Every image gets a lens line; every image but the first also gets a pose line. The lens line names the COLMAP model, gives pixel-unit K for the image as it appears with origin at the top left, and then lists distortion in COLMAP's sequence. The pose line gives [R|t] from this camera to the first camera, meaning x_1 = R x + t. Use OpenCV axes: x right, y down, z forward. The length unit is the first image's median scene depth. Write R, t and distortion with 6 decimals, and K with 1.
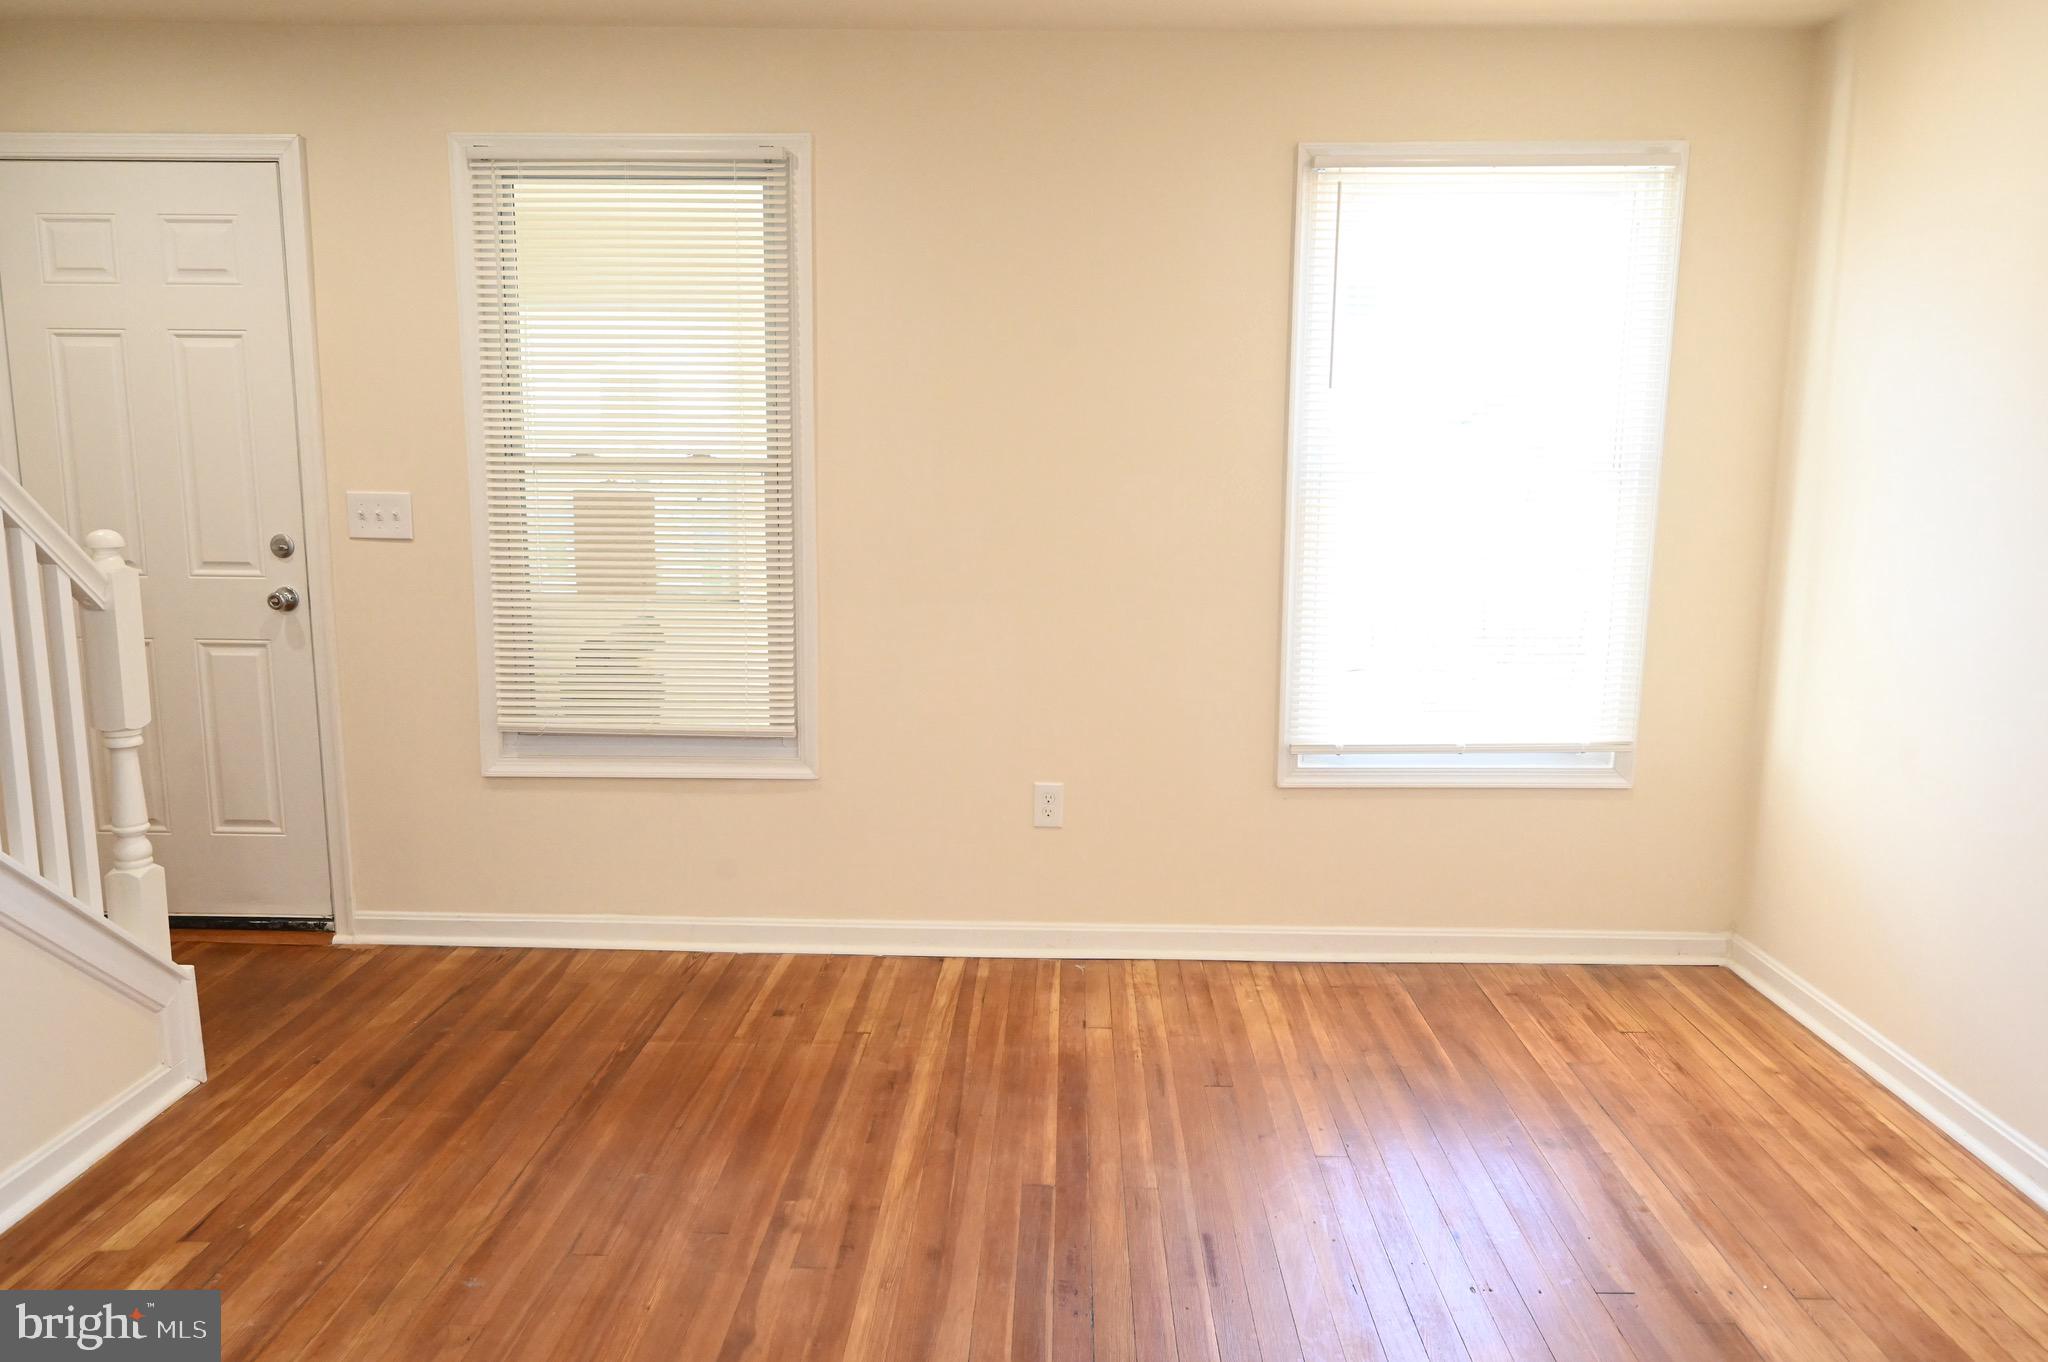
lens RADIAL K [[1401.6, 0, 1043.5], [0, 1401.6, 690.4], [0, 0, 1]] dist [-0.007883, -0.000563]
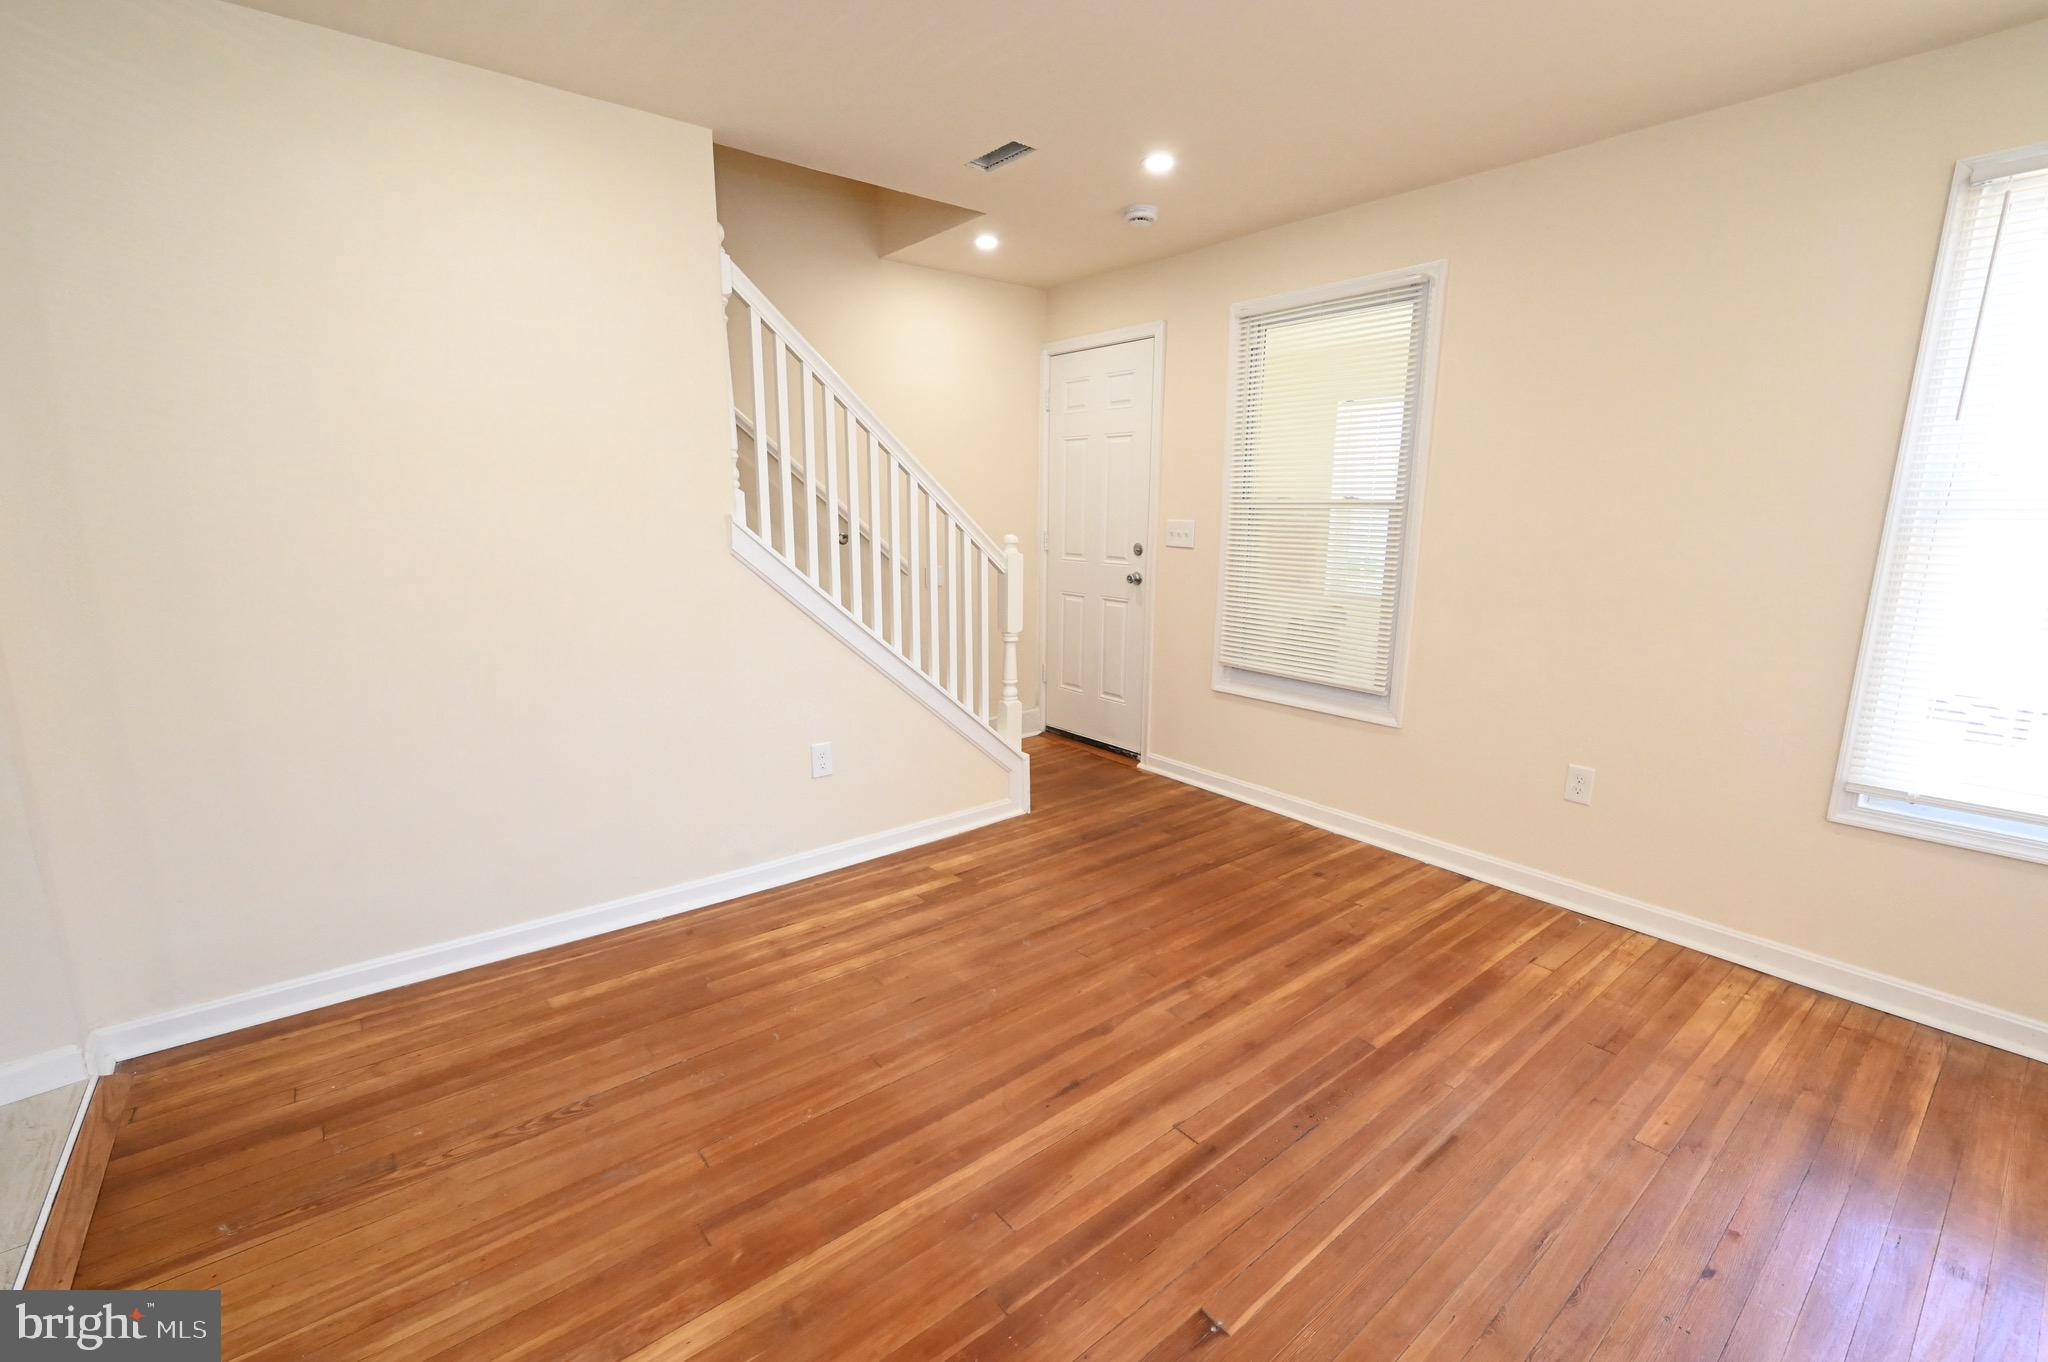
lens RADIAL K [[872.2, 0, 1035.8], [0, 872.2, 685.5], [0, 0, 1]] dist [-0.002853, 0.000411]
pose [[0.647437, 0.151617, -0.746885, 0.279504], [-0.127140, 0.987765, 0.090304, -0.013111], [0.751439, 0.036493, 0.658792, 0.158705]]
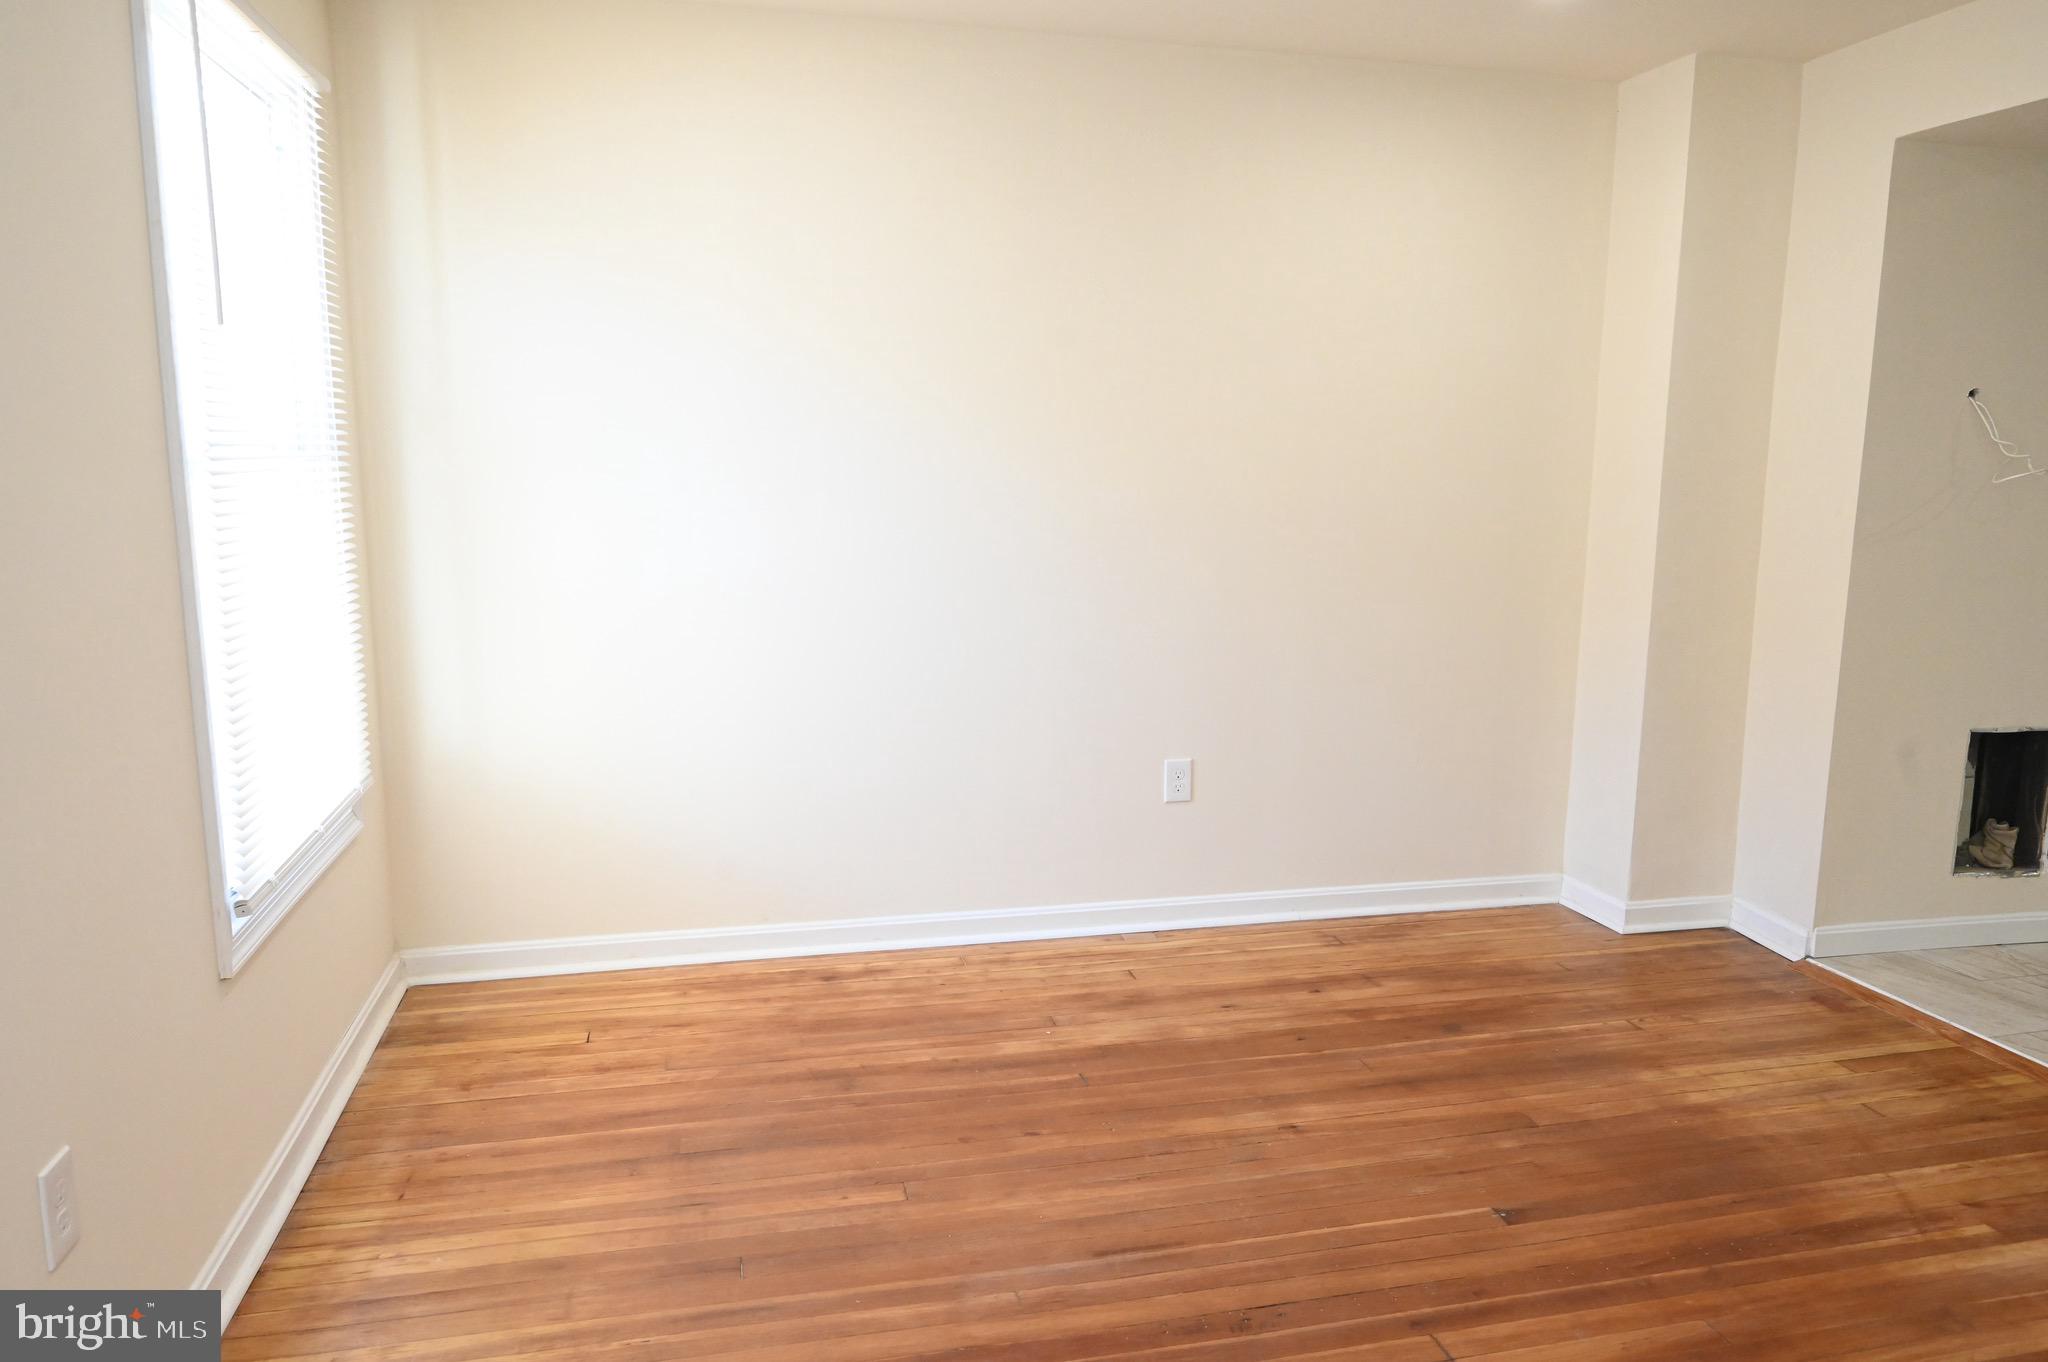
lens RADIAL K [[1401.6, 0, 1040.9], [0, 1401.6, 682.8], [0, 0, 1]] dist [-0.007883, -0.000563]
pose [[-0.251122, -0.162588, 0.954203, -0.532033], [0.148130, 0.967725, 0.203877, -0.141425], [-0.956554, 0.192544, -0.218933, 0.853033]]
